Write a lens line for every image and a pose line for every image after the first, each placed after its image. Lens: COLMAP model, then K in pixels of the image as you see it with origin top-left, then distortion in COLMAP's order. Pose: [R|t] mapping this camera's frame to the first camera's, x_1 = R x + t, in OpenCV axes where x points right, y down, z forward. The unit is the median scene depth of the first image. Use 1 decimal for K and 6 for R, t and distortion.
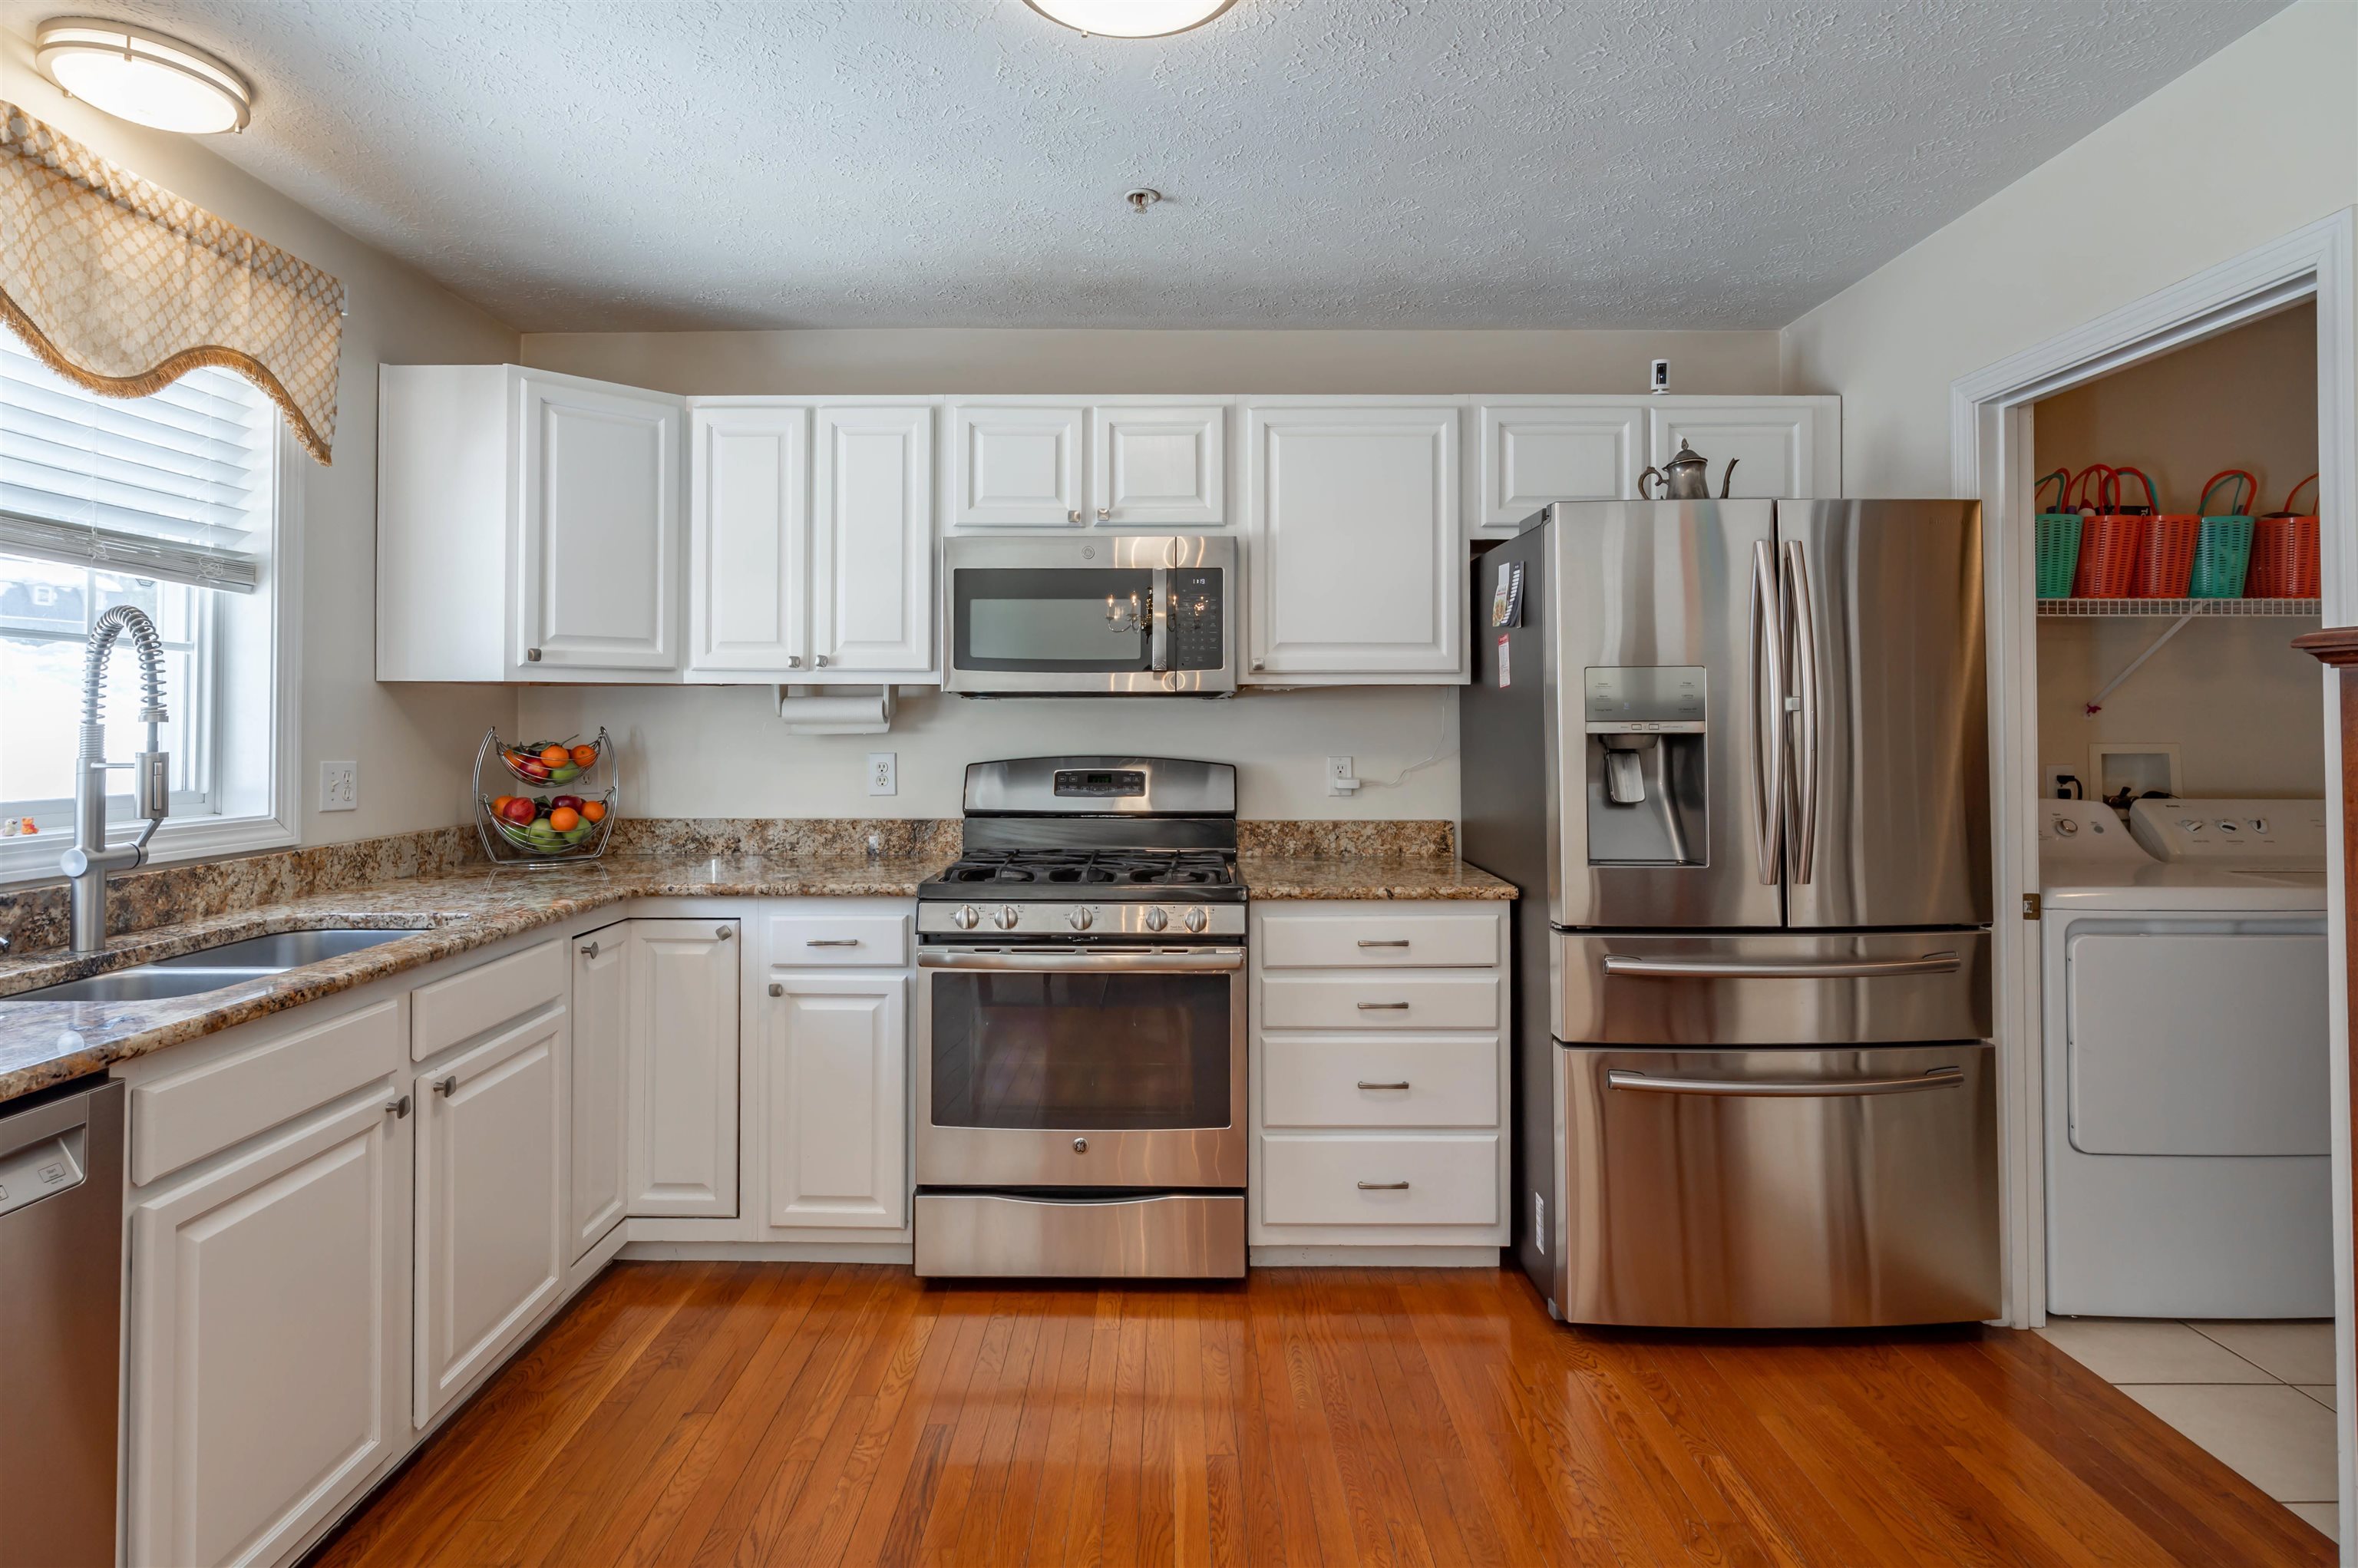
lens RADIAL K [[1173.9, 0, 1161.4], [0, 1173.9, 703.3], [0, 0, 1]] dist [0.000753, 0.000886]
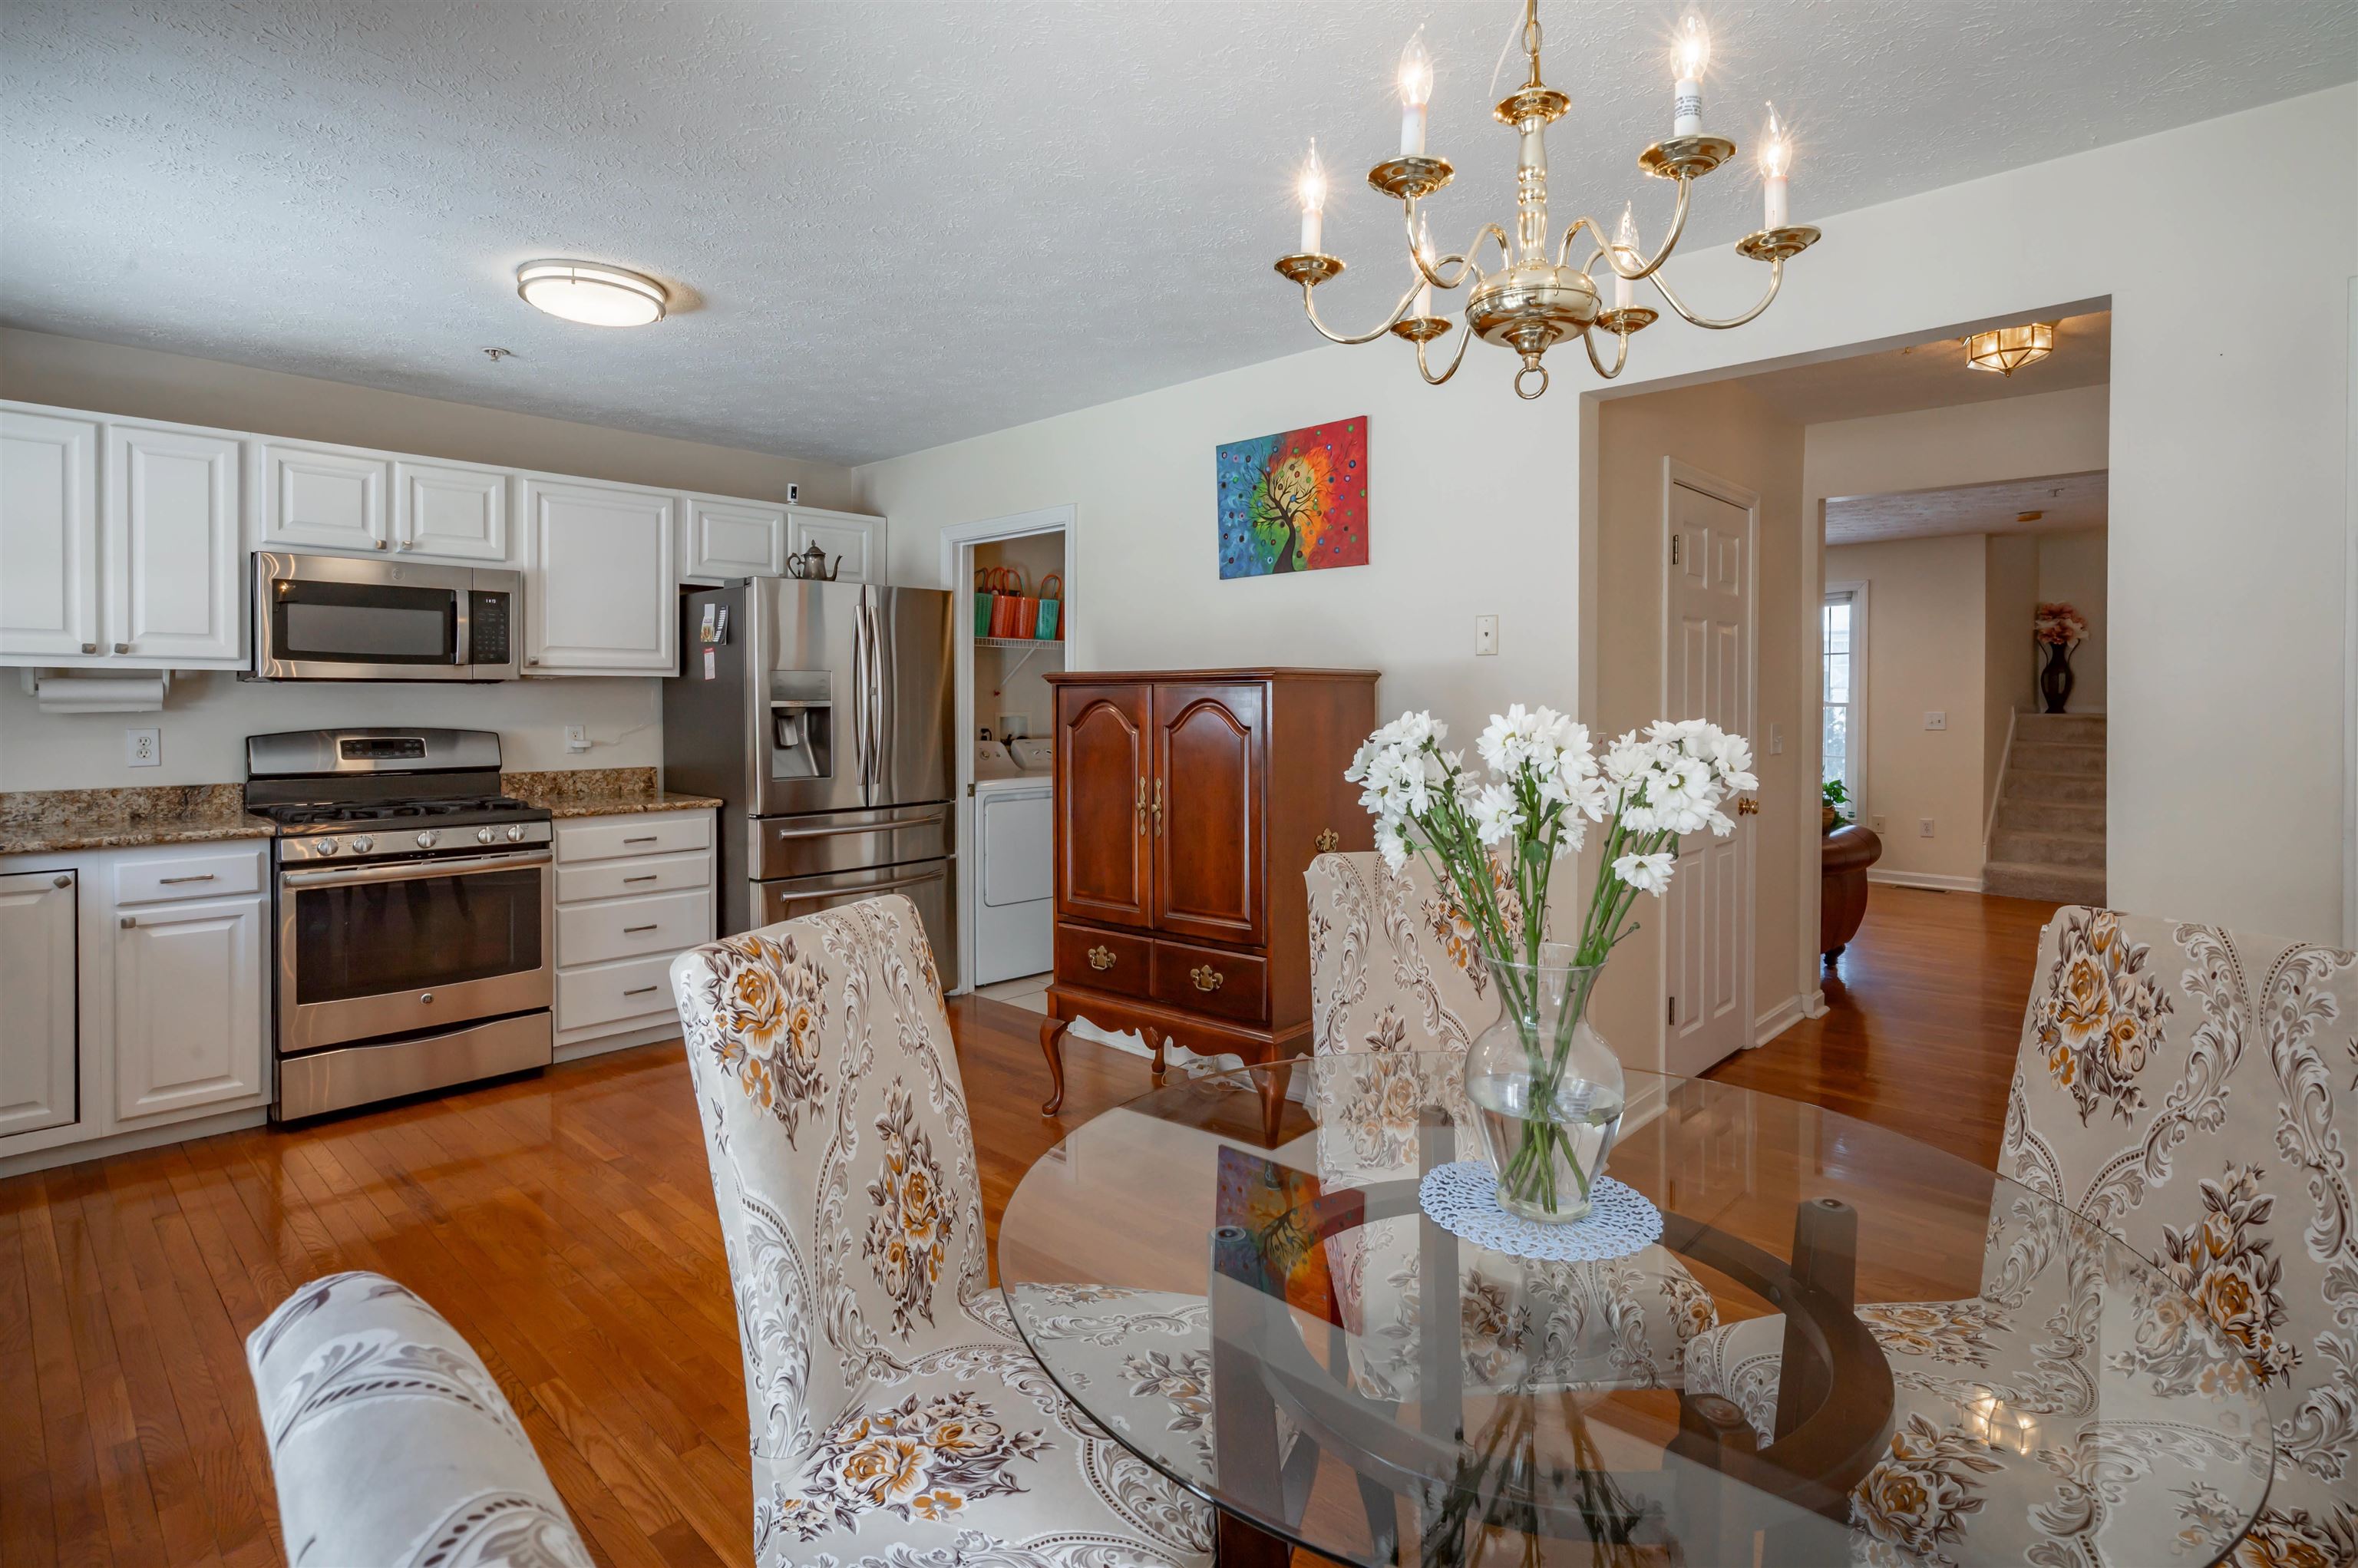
lens RADIAL K [[1173.9, 0, 1161.4], [0, 1173.9, 703.3], [0, 0, 1]] dist [0.000753, 0.000886]
pose [[0.695075, -0.003125, 0.718930, -0.452978], [-0.011396, 0.999817, 0.015363, -0.013169], [-0.718847, -0.018872, 0.694912, -0.597230]]
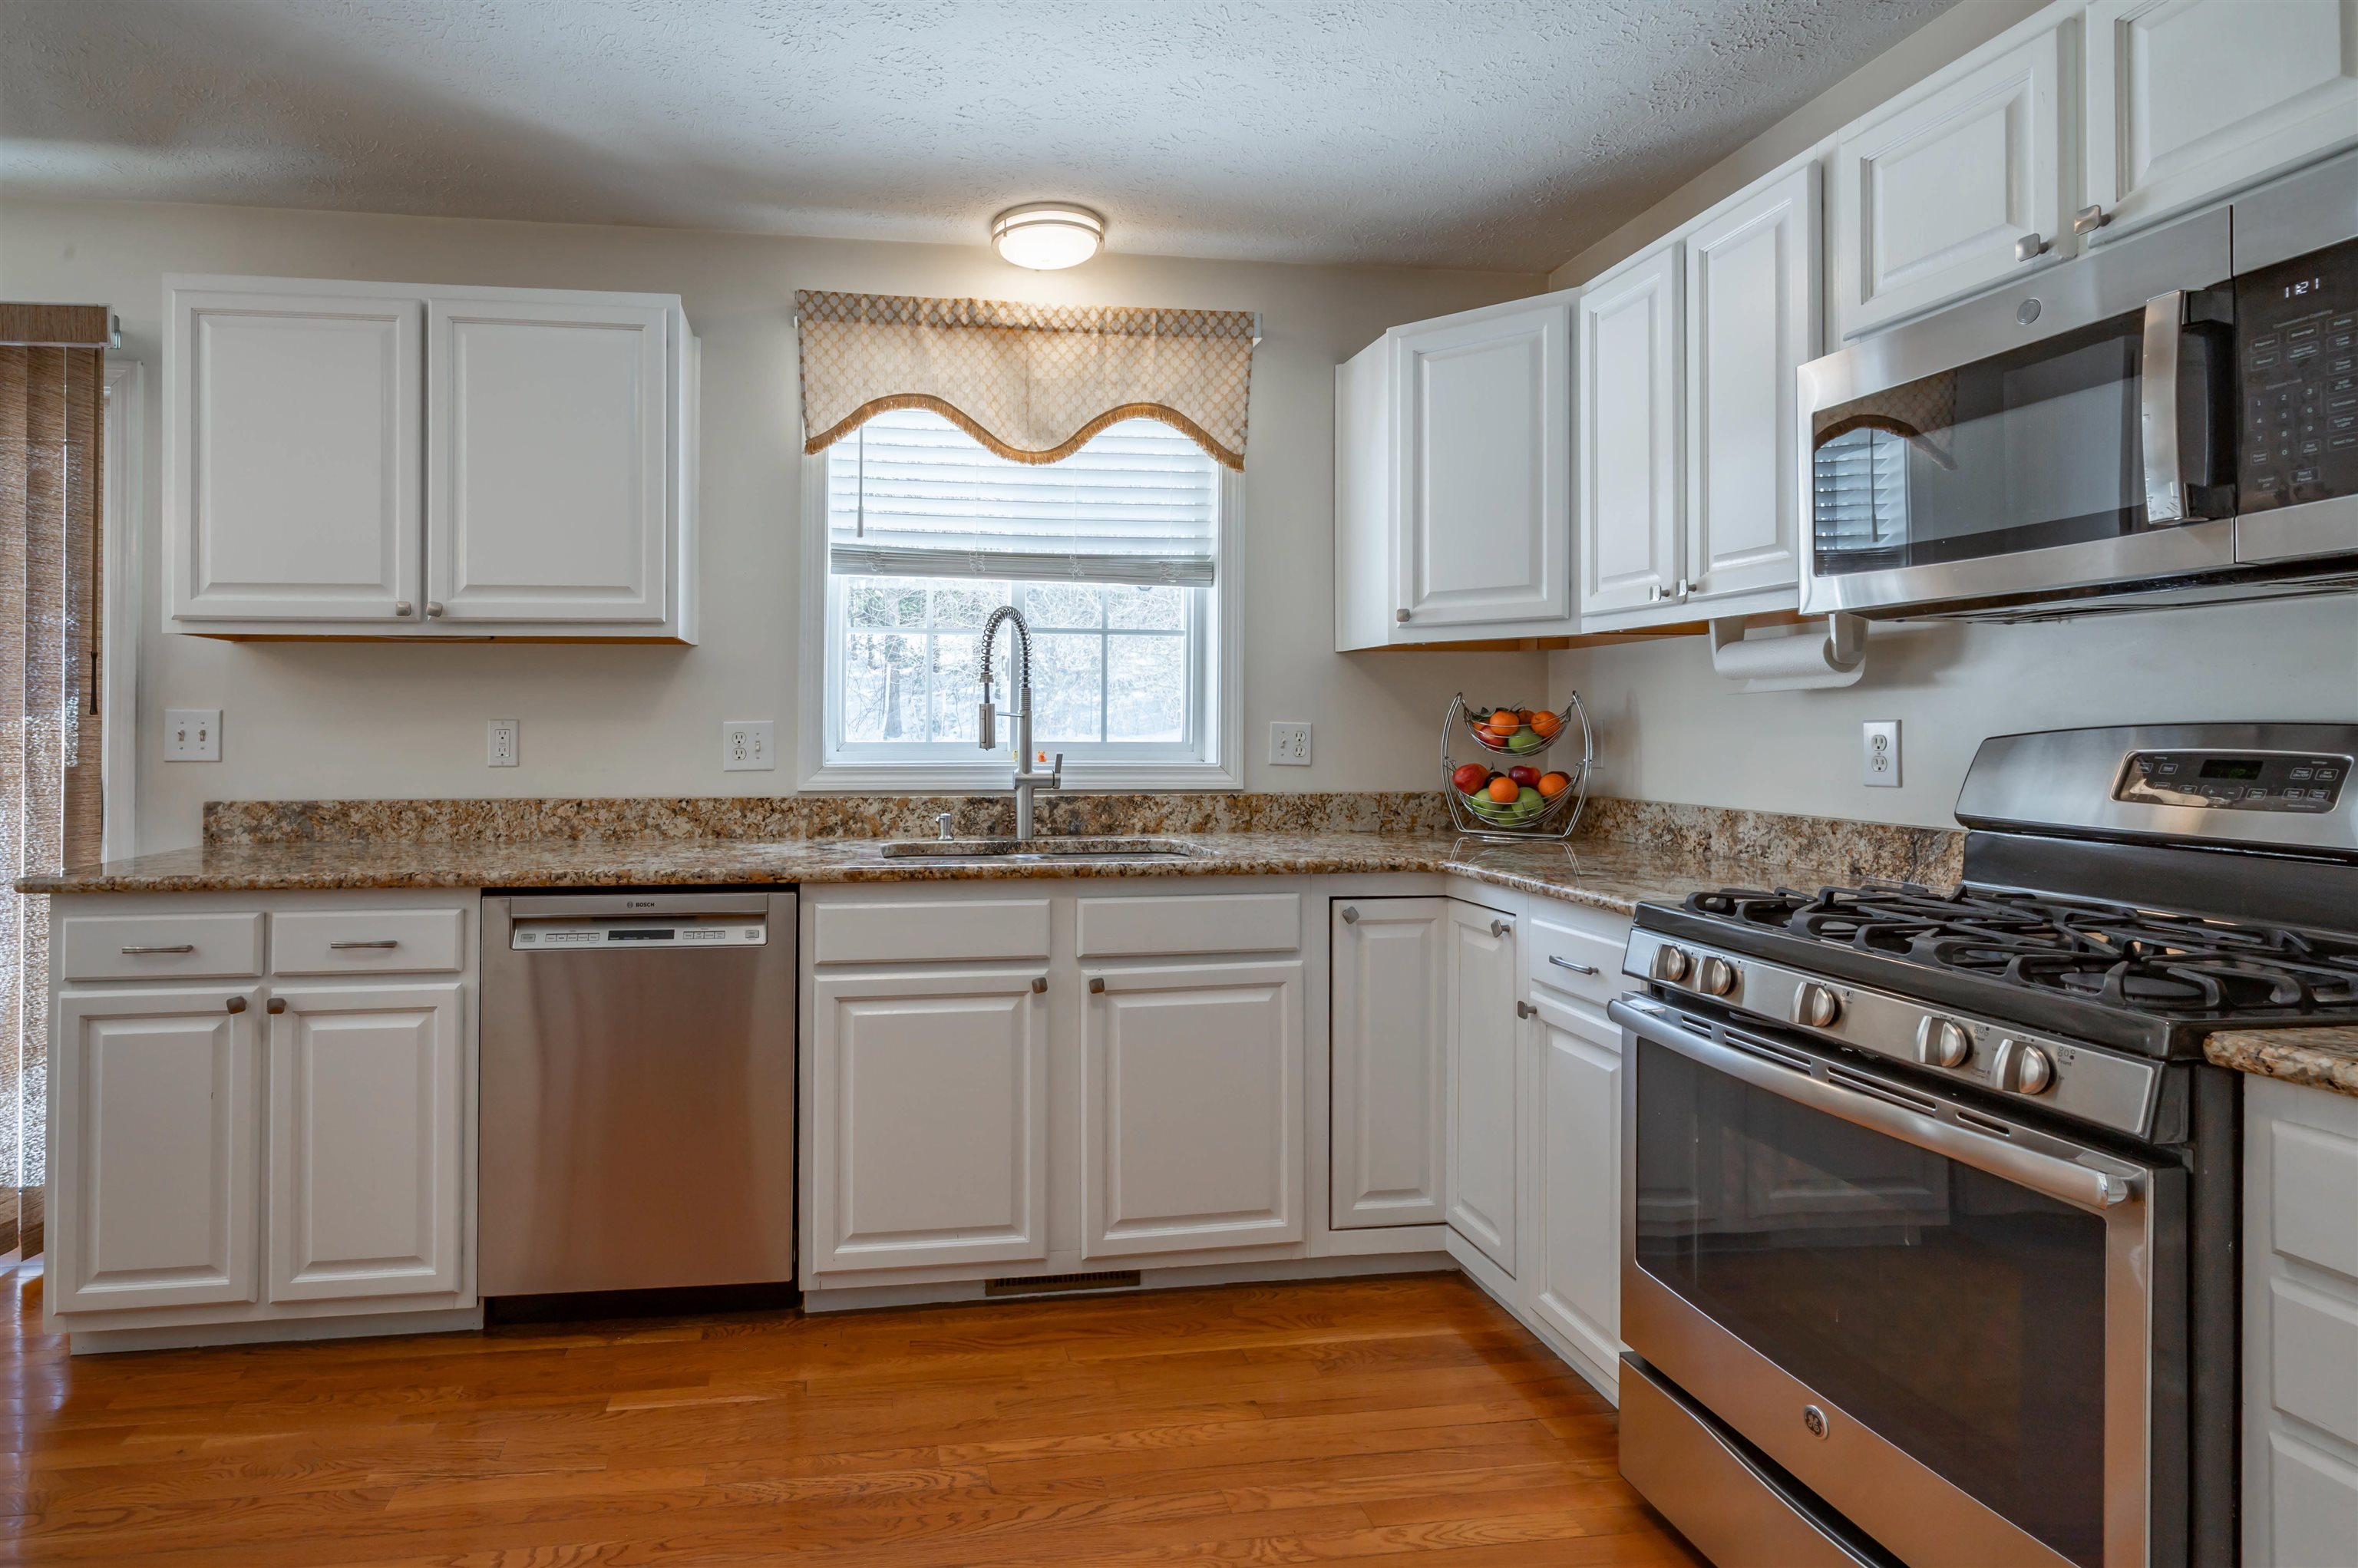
lens RADIAL K [[1180.4, 0, 974.9], [0, 1180.4, 719.3], [0, 0, 1]] dist [-0.001913, -0.000085]
pose [[0.141502, -0.004663, -0.989927, 0.401262], [0.017544, 0.999844, -0.002201, 0.042555], [0.989783, -0.017056, 0.141562, 0.517264]]
